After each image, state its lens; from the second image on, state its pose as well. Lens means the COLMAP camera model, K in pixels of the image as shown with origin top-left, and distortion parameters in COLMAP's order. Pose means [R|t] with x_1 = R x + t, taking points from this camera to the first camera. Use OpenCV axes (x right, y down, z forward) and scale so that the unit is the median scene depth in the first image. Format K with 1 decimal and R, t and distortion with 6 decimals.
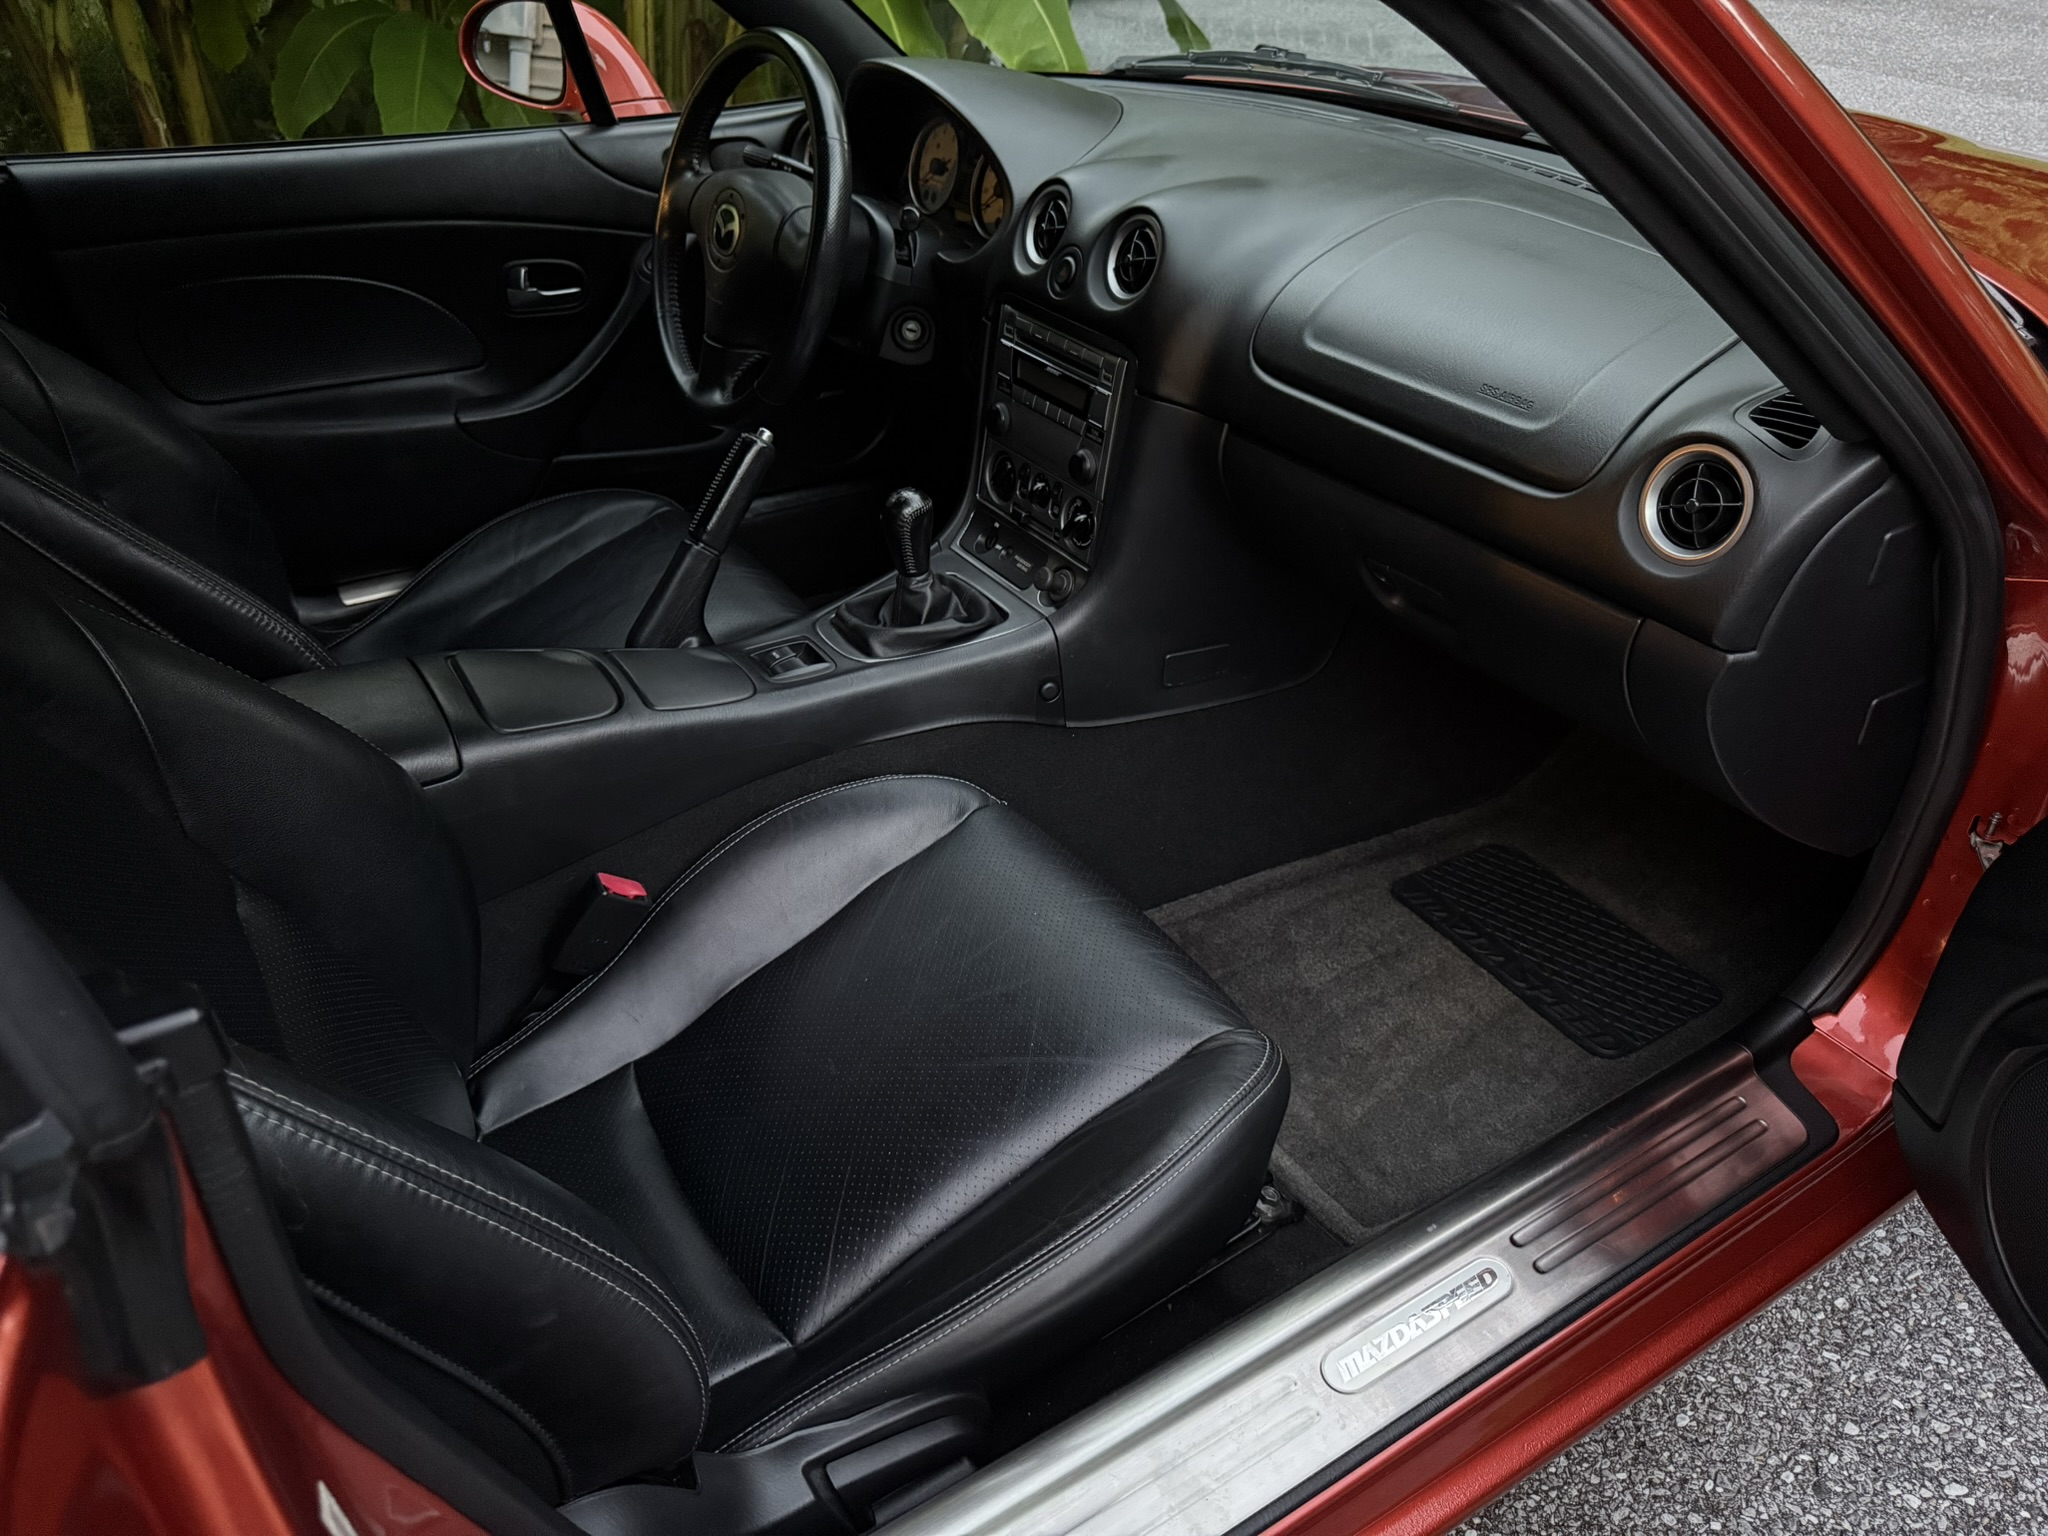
lens RADIAL K [[1455.4, 0, 1026.6], [0, 1455.4, 786.6], [0, 0, 1]] dist [0.003461, -0.008819]
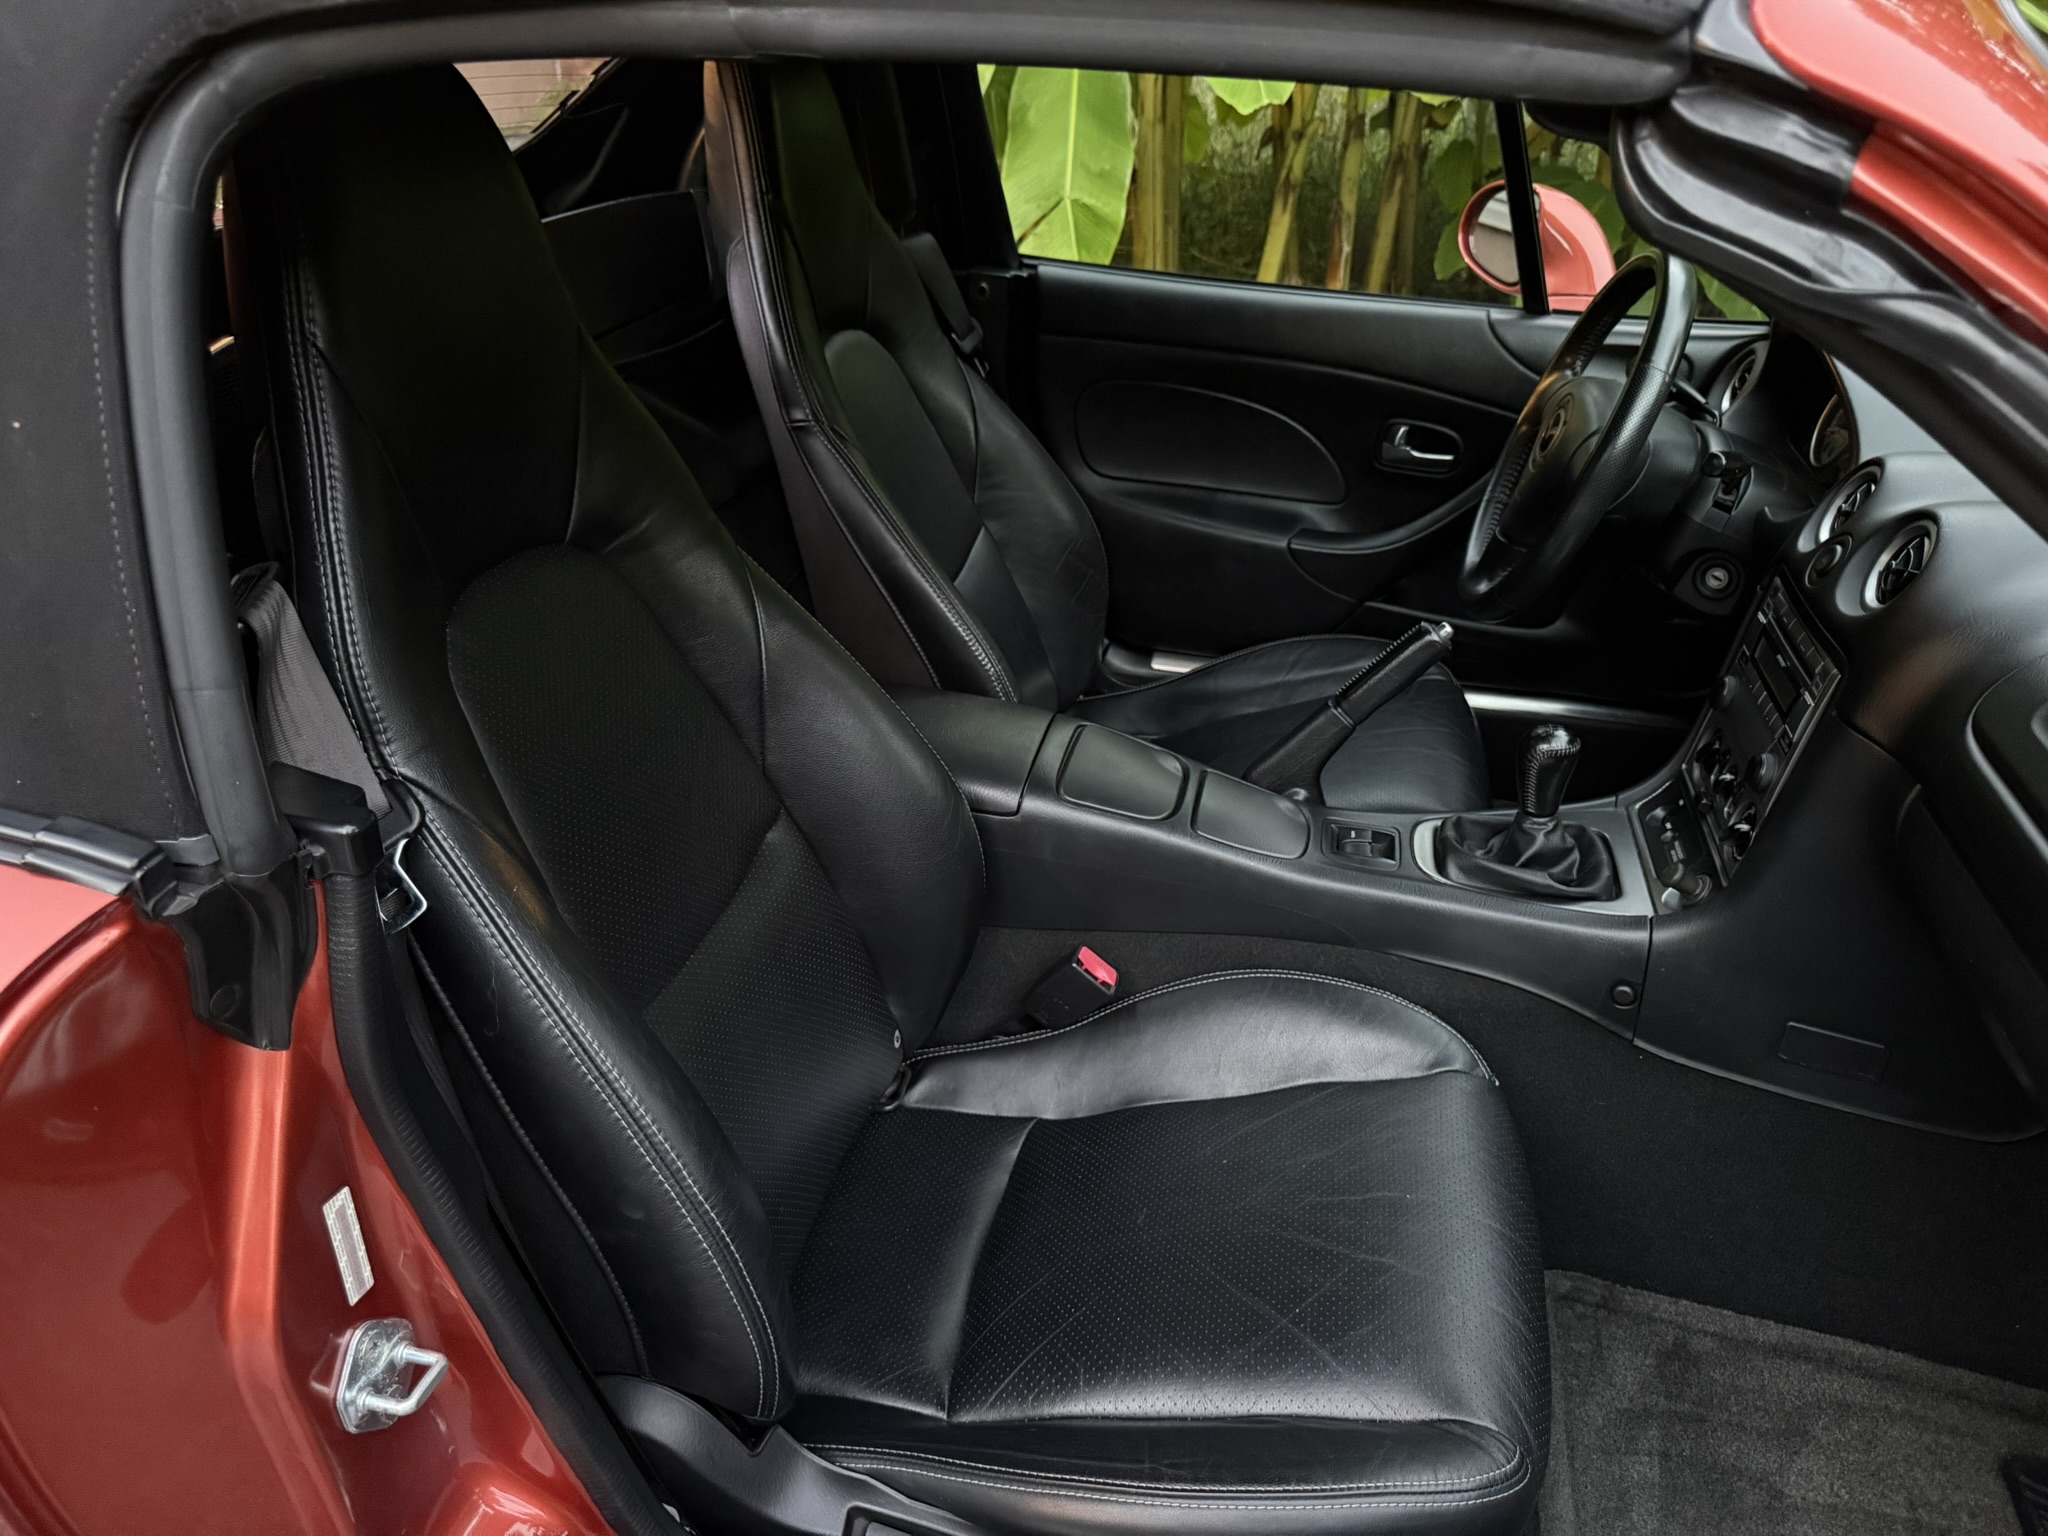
lens RADIAL K [[1455.4, 0, 1033.1], [0, 1455.4, 780.9], [0, 0, 1]] dist [0.003461, -0.008819]
pose [[0.692791, 0.354590, -0.627938, 0.275962], [-0.413085, 0.908876, 0.057484, -0.087529], [0.591101, 0.219567, 0.776137, 0.088750]]
